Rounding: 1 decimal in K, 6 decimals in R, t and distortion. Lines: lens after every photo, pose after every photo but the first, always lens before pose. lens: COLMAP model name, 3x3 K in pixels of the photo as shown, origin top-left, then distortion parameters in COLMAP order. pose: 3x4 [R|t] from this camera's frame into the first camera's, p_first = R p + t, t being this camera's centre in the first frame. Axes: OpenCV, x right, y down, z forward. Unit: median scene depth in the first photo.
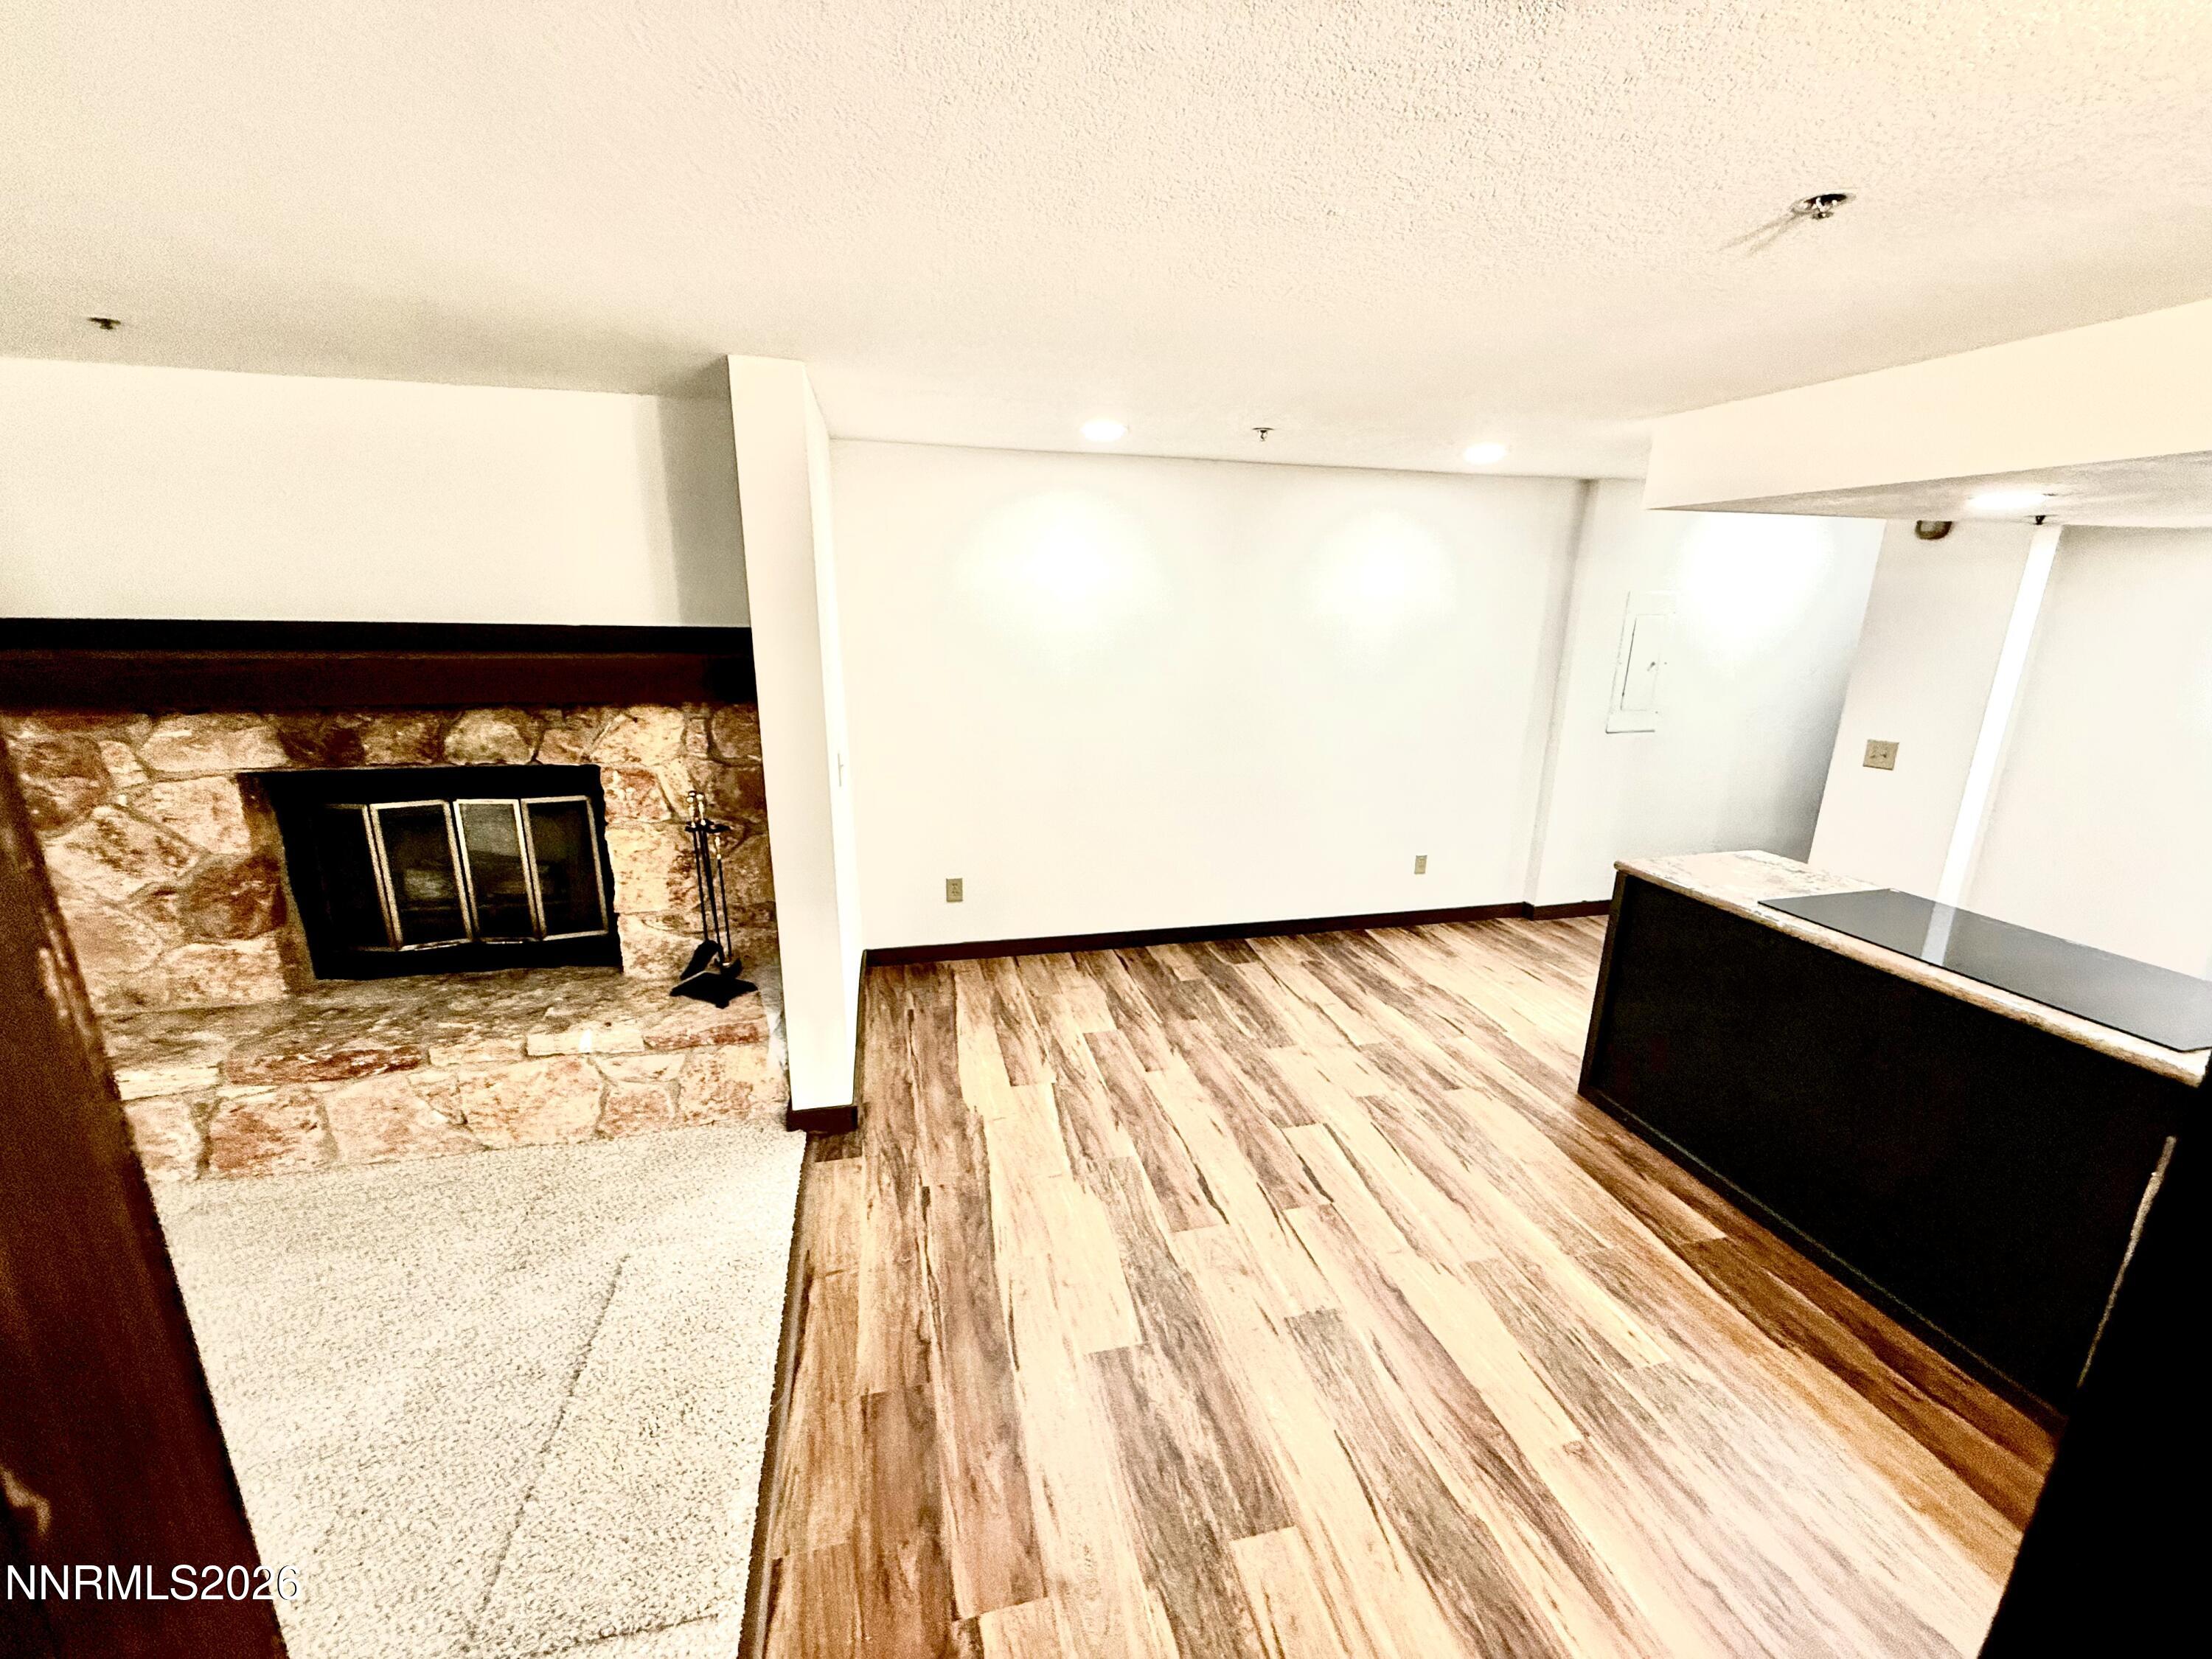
lens RADIAL K [[879.8, 0, 1100.1], [0, 879.8, 827.3], [0, 0, 1]] dist [-0.000404, 0.000493]
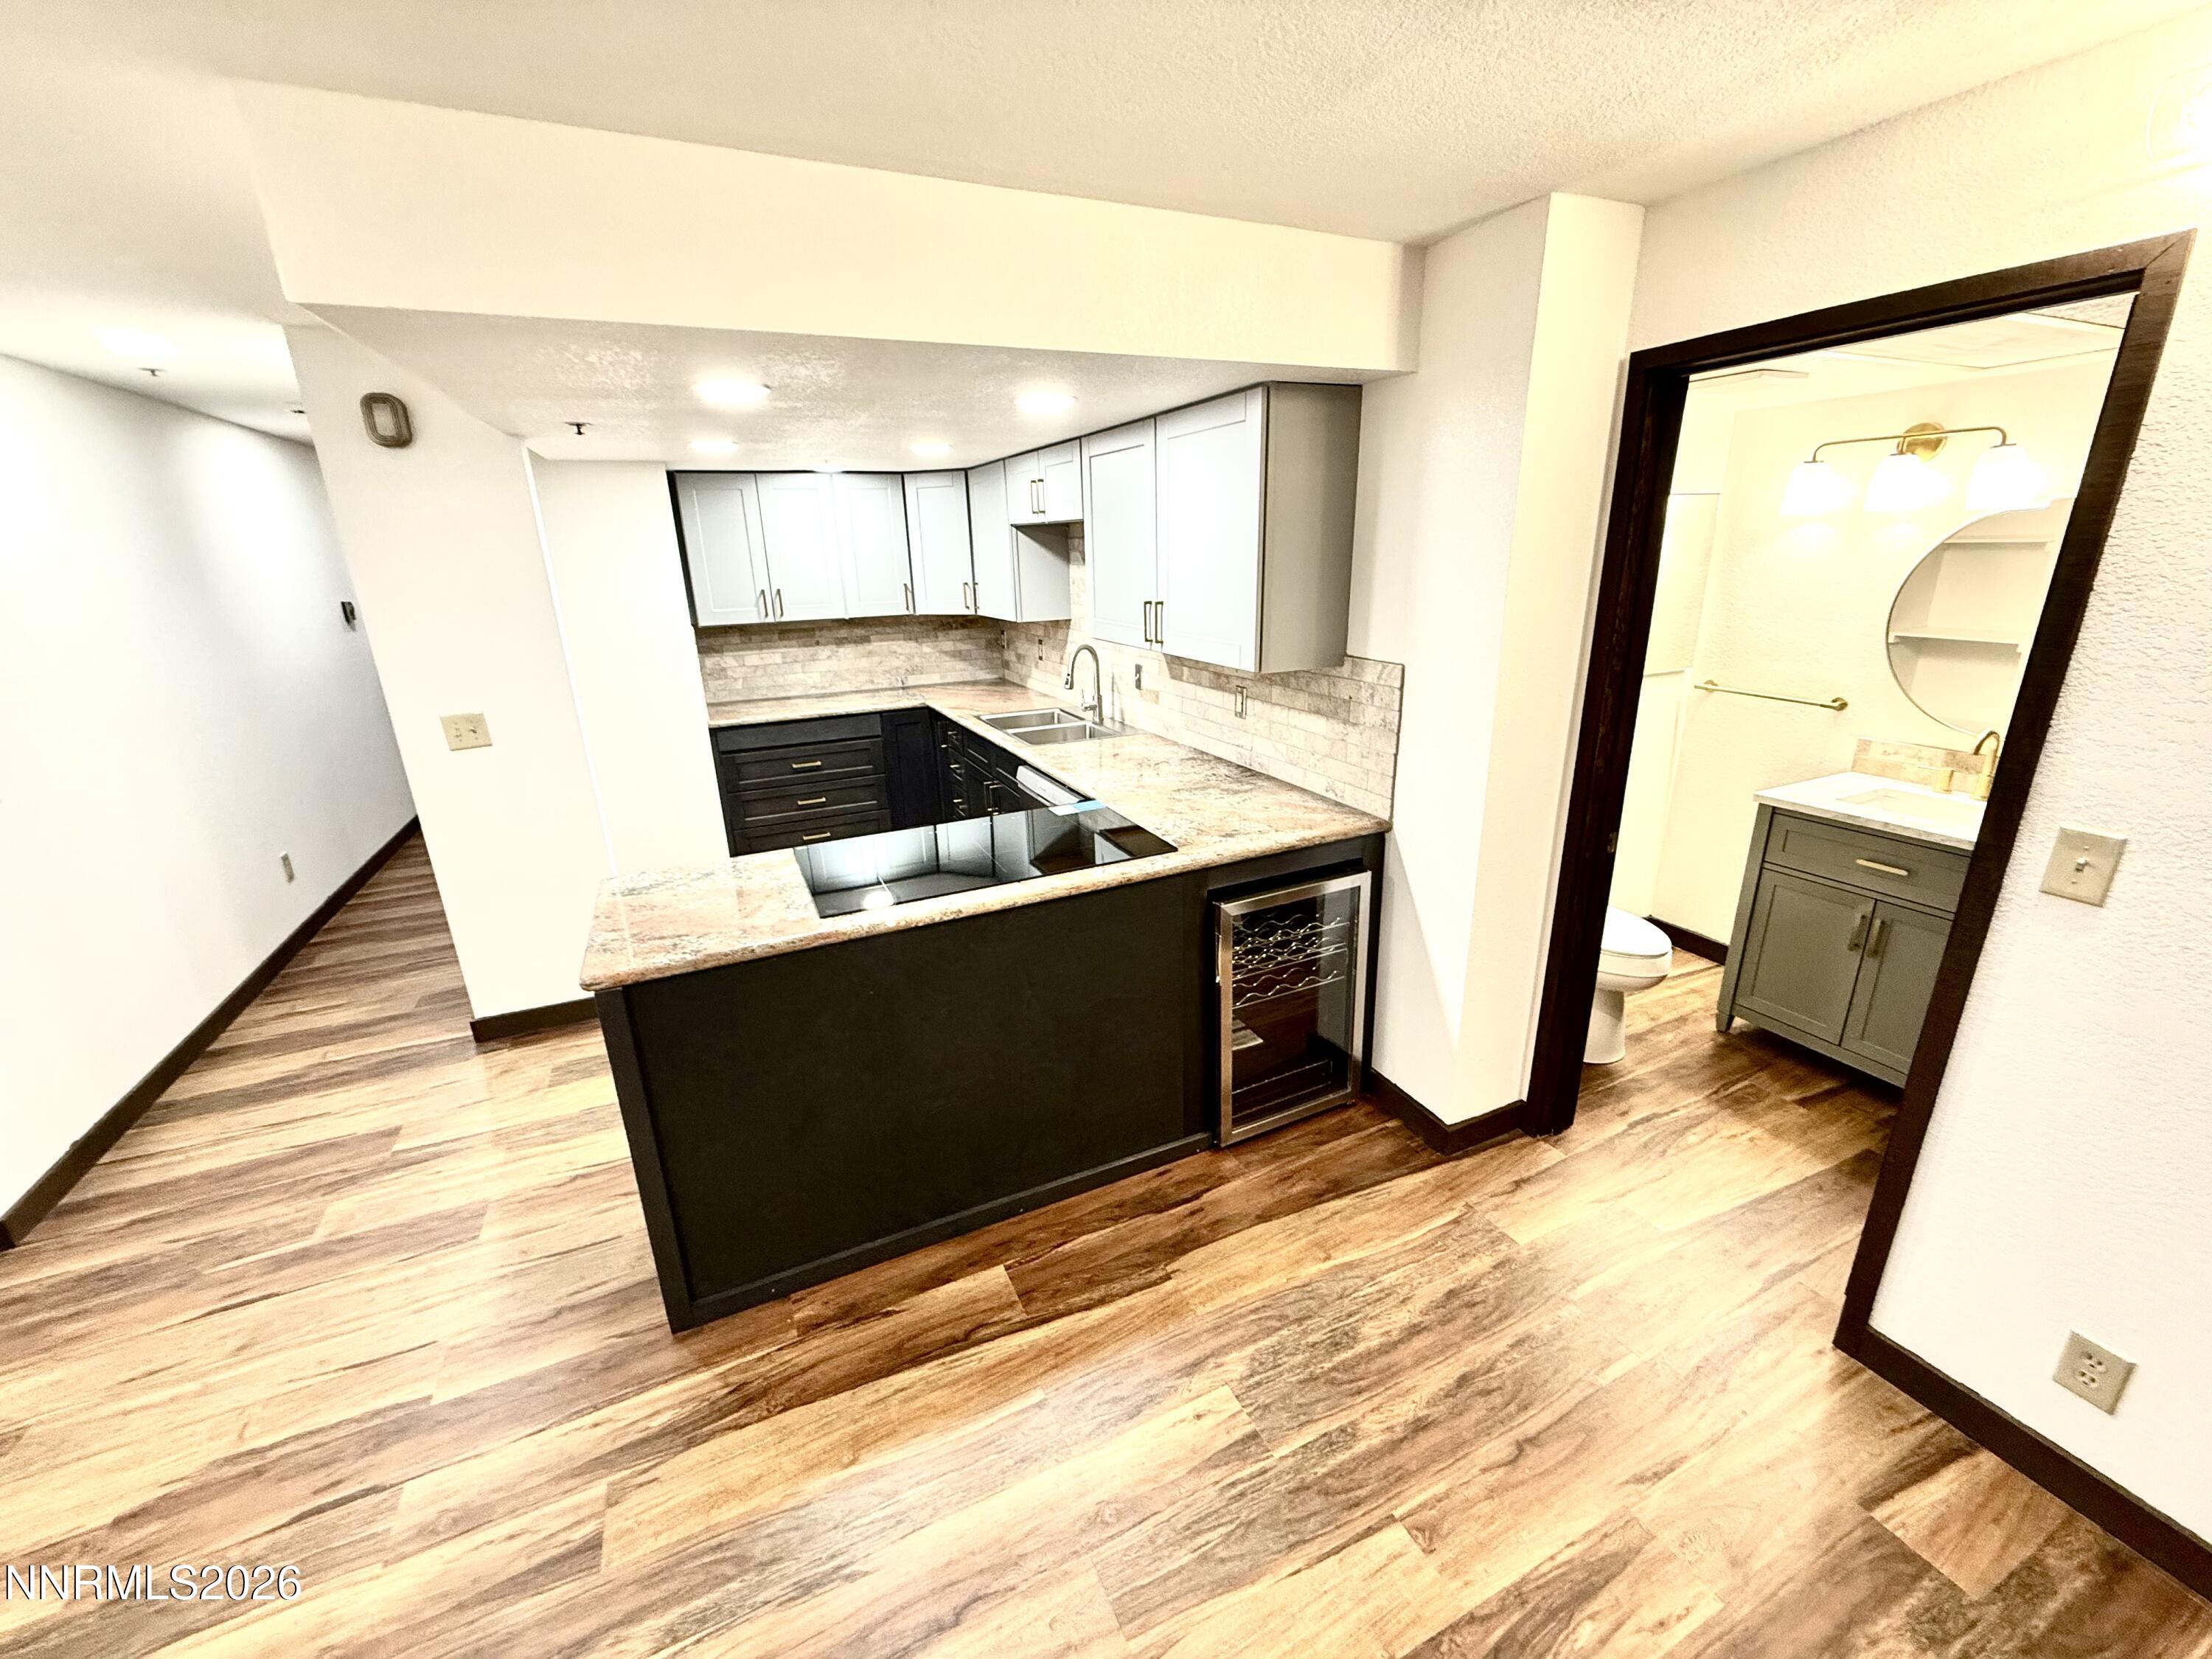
lens RADIAL K [[879.8, 0, 1100.3], [0, 879.8, 829.0], [0, 0, 1]] dist [-0.000404, 0.000493]
pose [[-0.195026, -0.307282, 0.931420, 0.028266], [0.279028, 0.893031, 0.353042, -0.163634], [-0.940270, 0.328745, -0.088424, 0.749442]]
